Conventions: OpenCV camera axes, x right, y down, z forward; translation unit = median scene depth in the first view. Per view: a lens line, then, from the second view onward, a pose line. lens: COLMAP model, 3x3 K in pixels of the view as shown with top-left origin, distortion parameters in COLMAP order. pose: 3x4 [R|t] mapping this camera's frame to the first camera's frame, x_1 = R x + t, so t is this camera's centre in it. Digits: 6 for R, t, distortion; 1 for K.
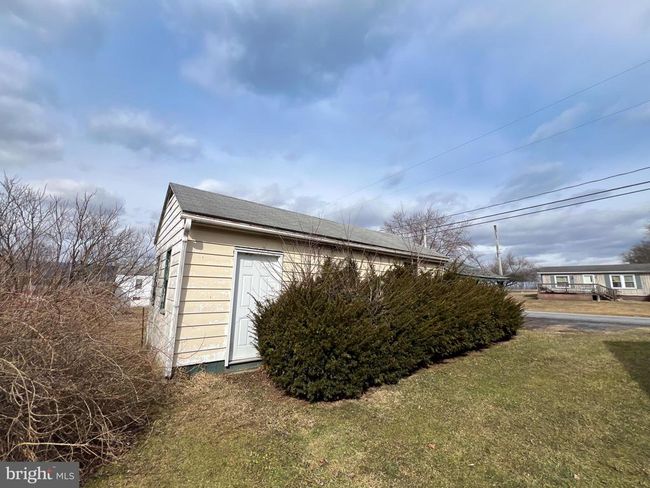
lens RADIAL K [[263.2, 0, 325.0], [0, 263.2, 244.0], [0, 0, 1]] dist [-0.001648, 0.000226]
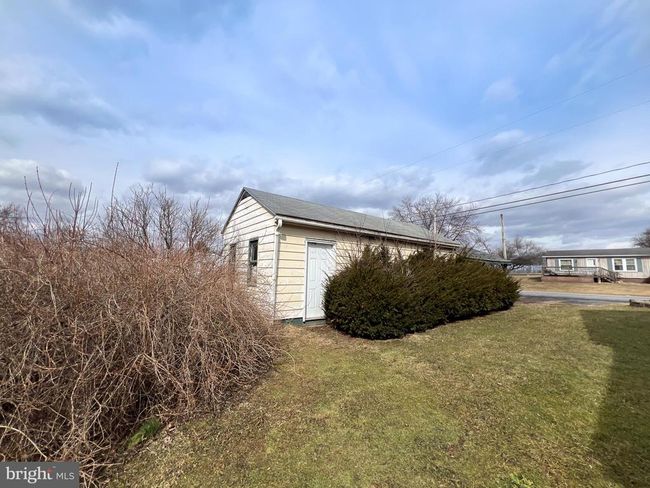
lens RADIAL K [[263.2, 0, 325.0], [0, 263.2, 244.0], [0, 0, 1]] dist [-0.001648, 0.000226]
pose [[0.999747, -0.000860, -0.022475, -0.160134], [0.002257, 0.998060, 0.062220, -0.033753], [0.022378, -0.062255, 0.997809, -0.286011]]
